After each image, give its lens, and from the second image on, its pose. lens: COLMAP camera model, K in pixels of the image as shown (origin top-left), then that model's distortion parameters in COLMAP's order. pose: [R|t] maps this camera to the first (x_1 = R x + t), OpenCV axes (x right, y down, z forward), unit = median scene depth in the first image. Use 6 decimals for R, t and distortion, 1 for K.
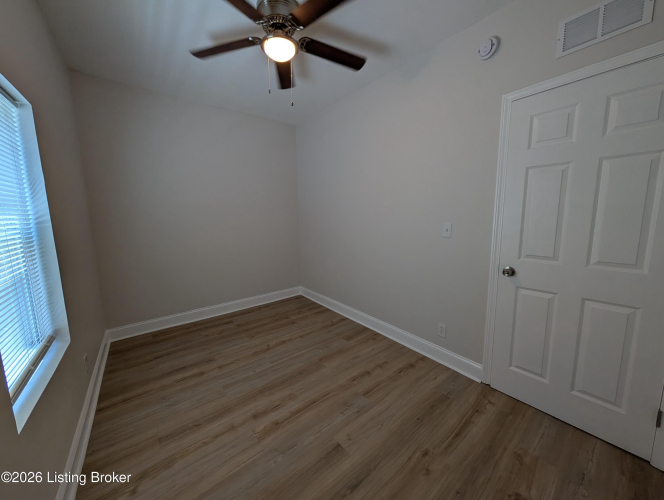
lens RADIAL K [[254.0, 0, 332.0], [0, 254.0, 250.0], [0, 0, 1]] dist [-0.000351, 0.000027]
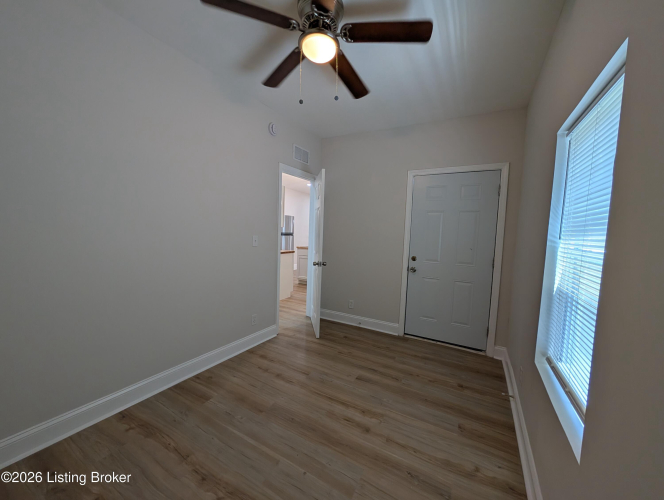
lens RADIAL K [[254.0, 0, 332.0], [0, 254.0, 250.0], [0, 0, 1]] dist [-0.000351, 0.000027]
pose [[-0.395163, -0.065693, 0.916259, -0.994841], [0.094609, 0.989225, 0.111727, -0.154057], [-0.913726, 0.130836, -0.384690, 1.261406]]
